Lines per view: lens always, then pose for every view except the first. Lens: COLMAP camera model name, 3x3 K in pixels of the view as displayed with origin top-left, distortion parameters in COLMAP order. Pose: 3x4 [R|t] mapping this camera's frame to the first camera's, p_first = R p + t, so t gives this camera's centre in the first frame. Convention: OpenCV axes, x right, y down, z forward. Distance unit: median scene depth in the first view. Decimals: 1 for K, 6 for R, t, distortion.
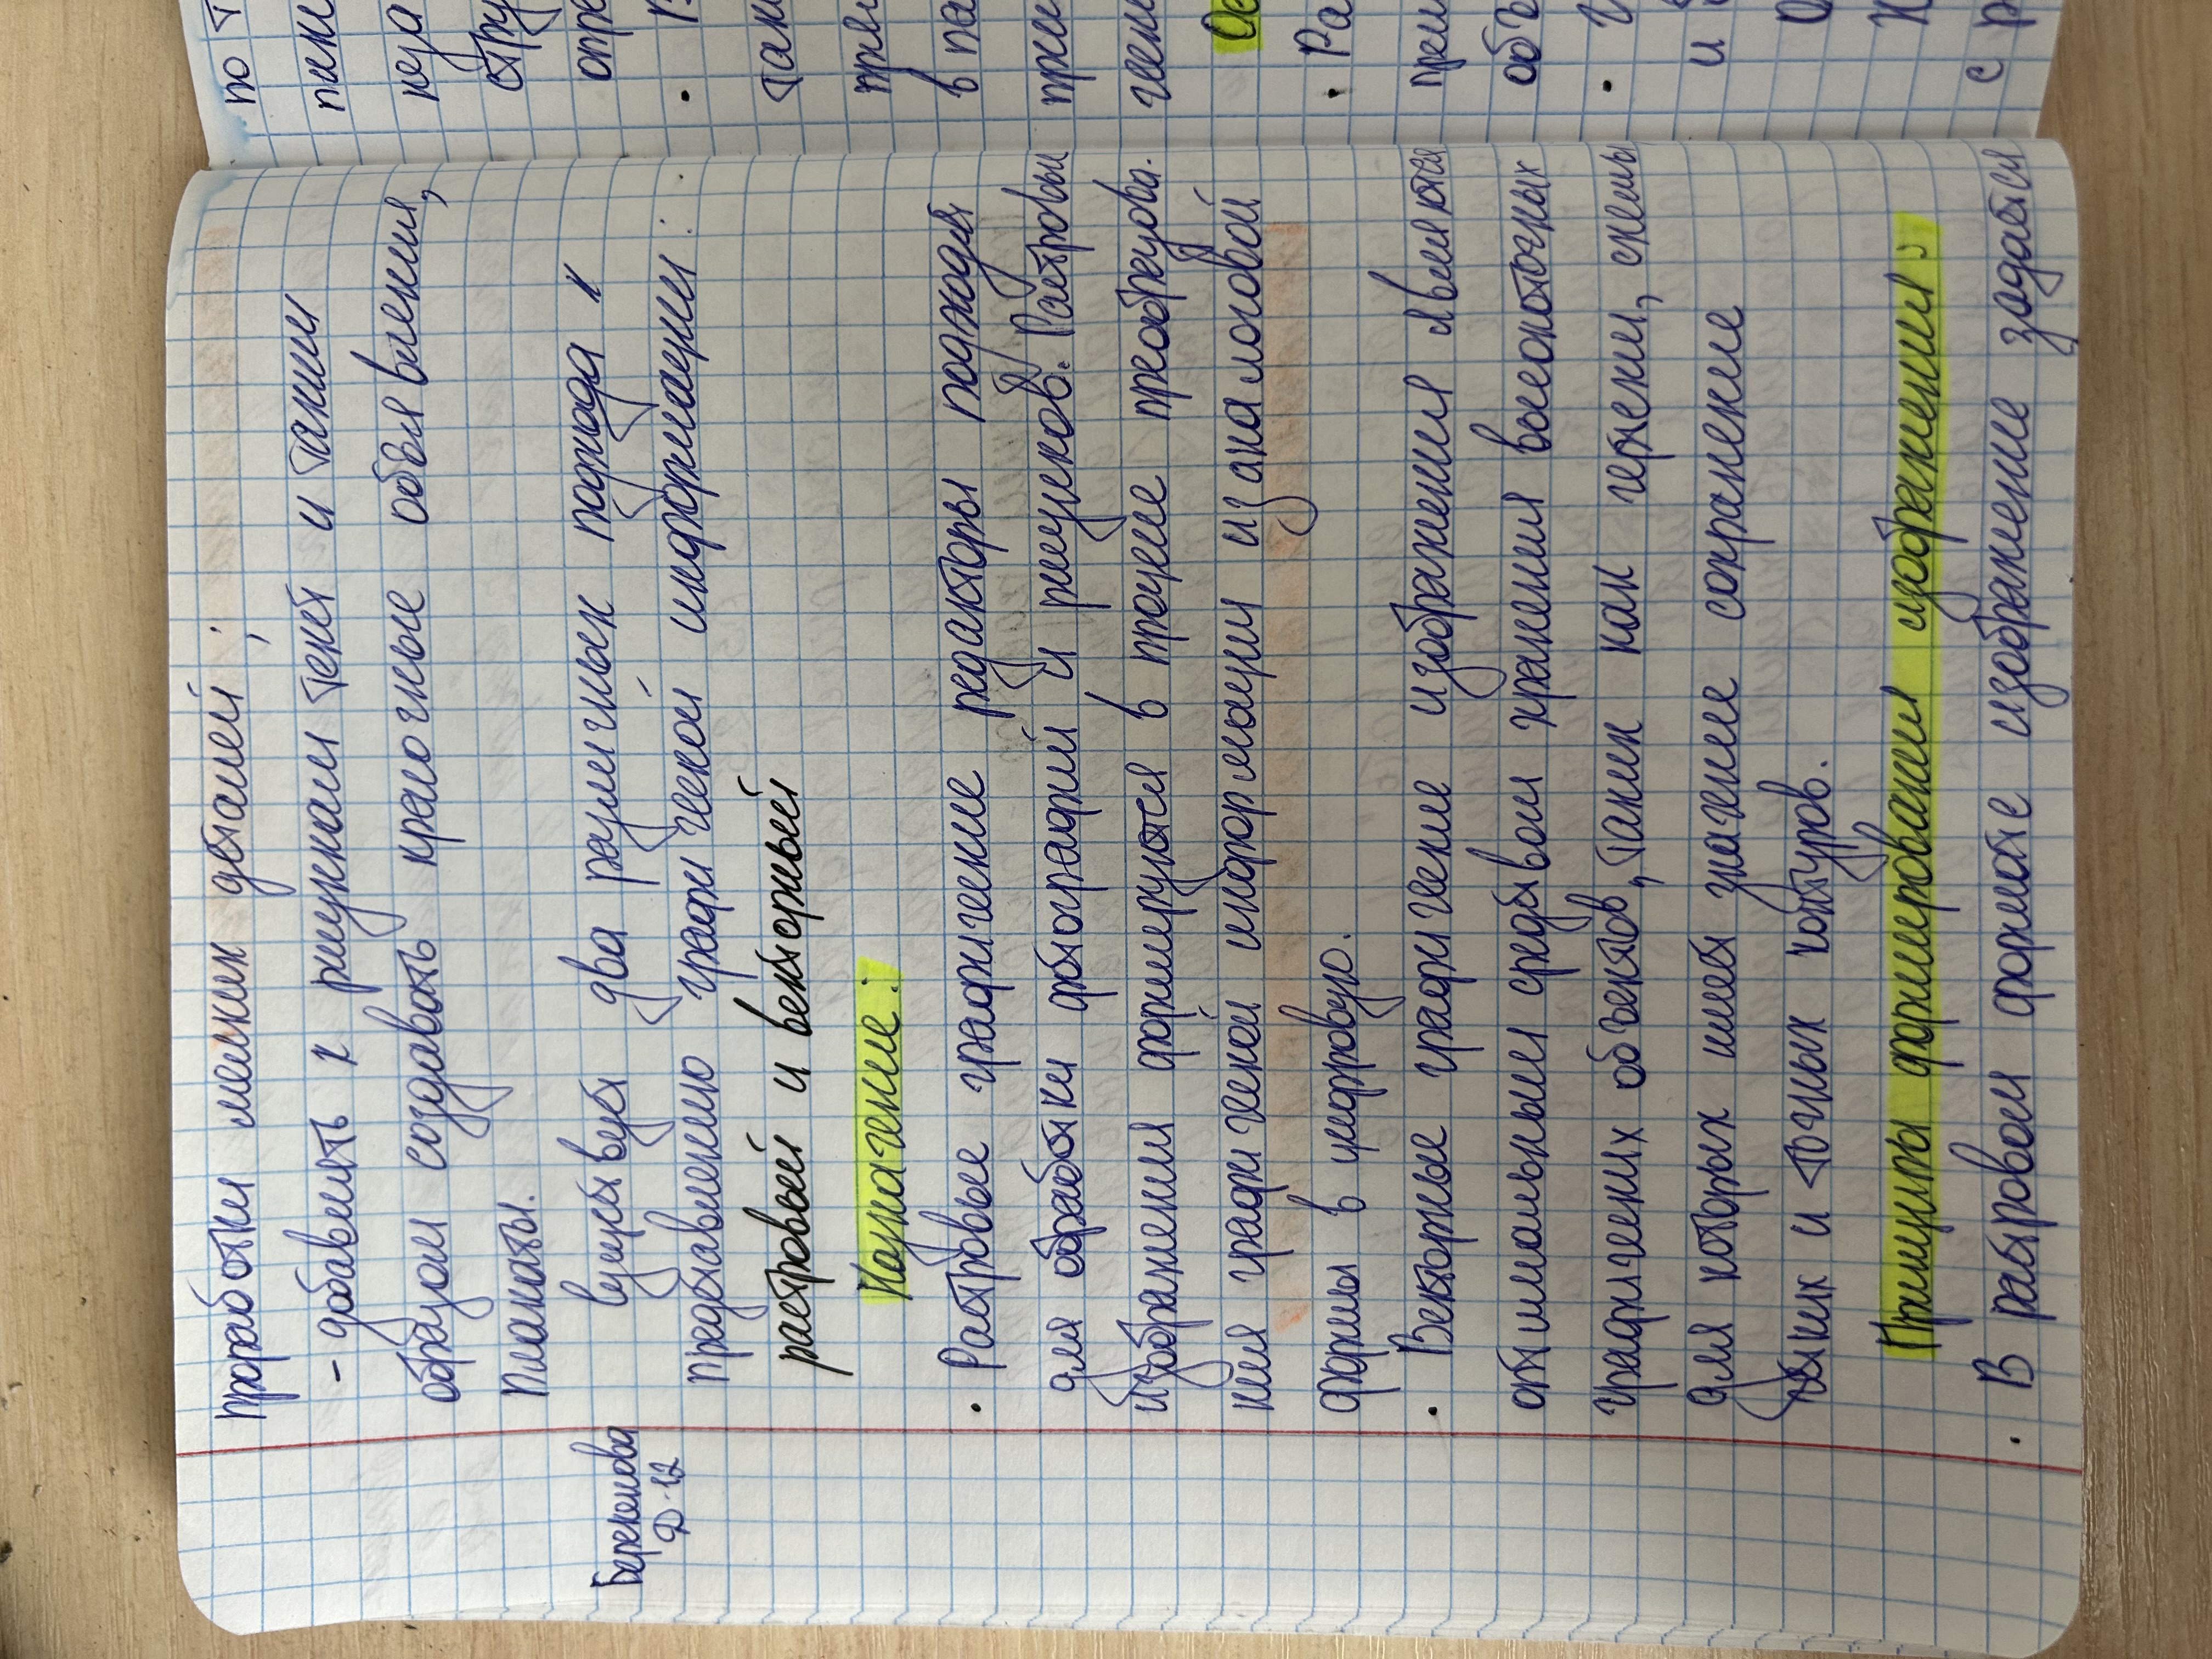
lens RADIAL K [[1687.4, 0, 1190.9], [0, 1687.4, 647.3], [0, 0, 1]] dist [0.053173, -0.032874]
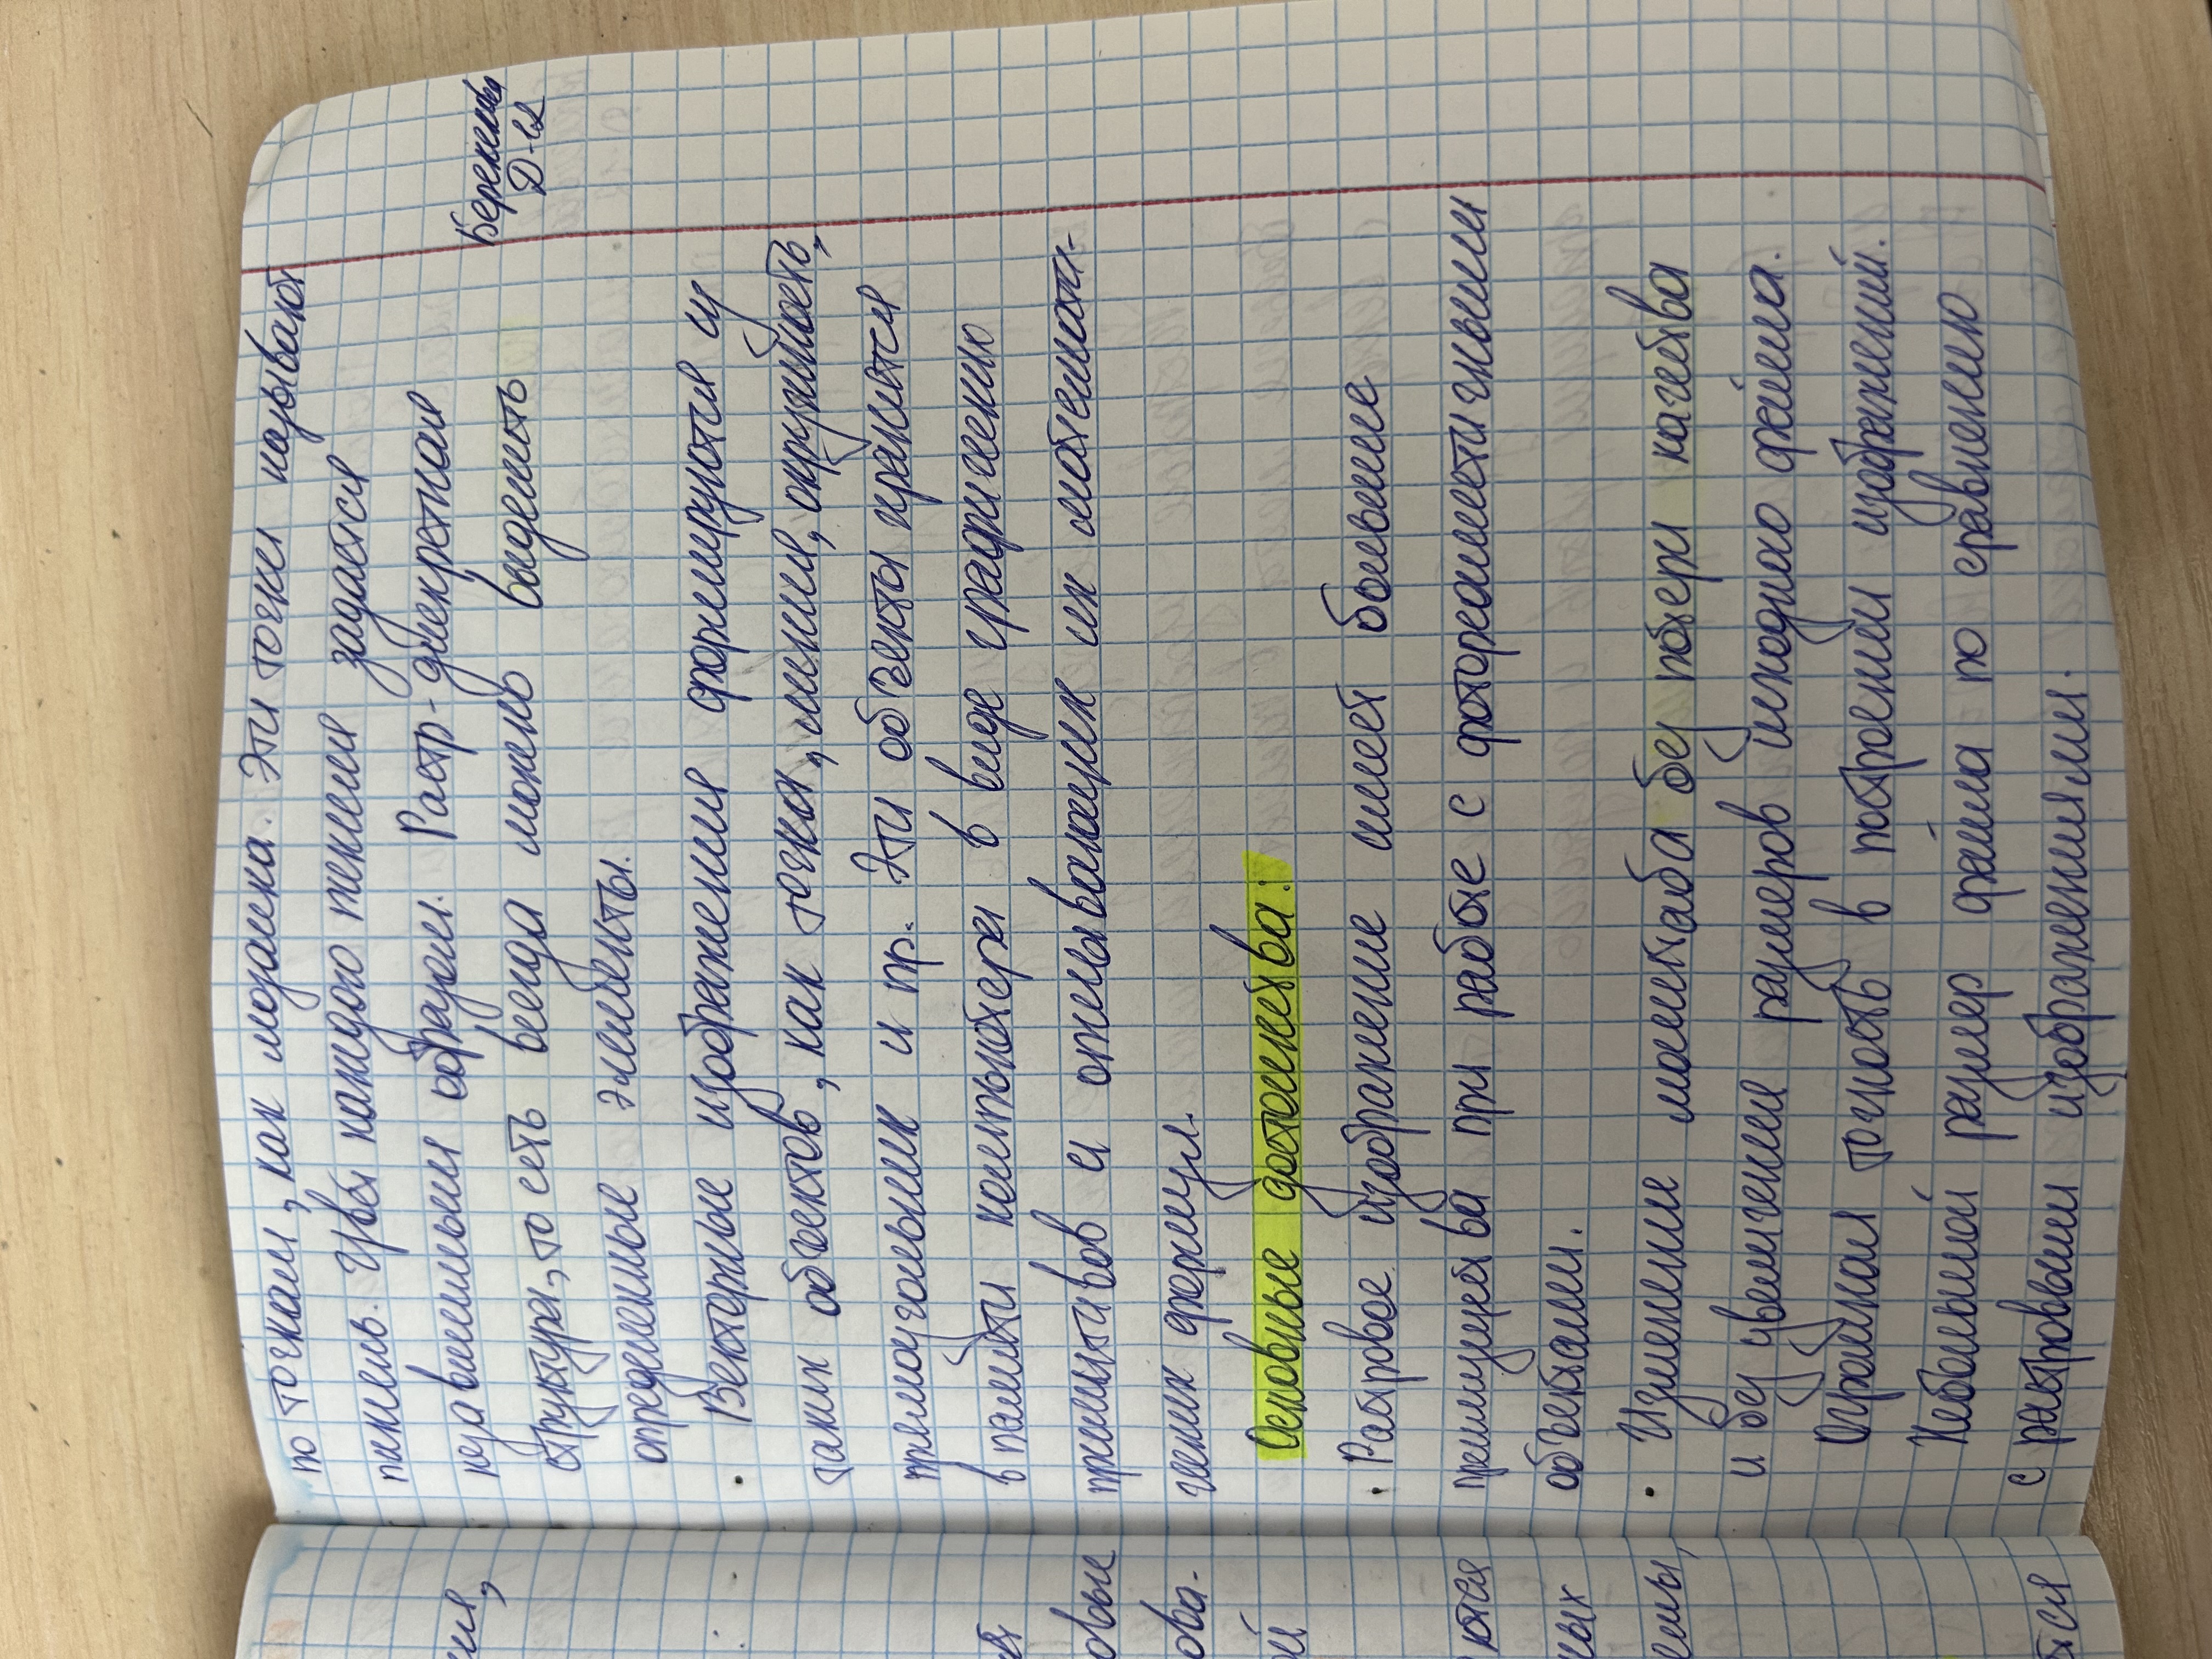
lens RADIAL K [[1687.4, 0, 1190.0], [0, 1687.4, 693.4], [0, 0, 1]] dist [0.053173, -0.032874]
pose [[0.999768, -0.012896, -0.017232, -0.003575], [0.012641, 0.999810, -0.014824, -0.791476], [0.017419, 0.014603, 0.999742, -0.023148]]
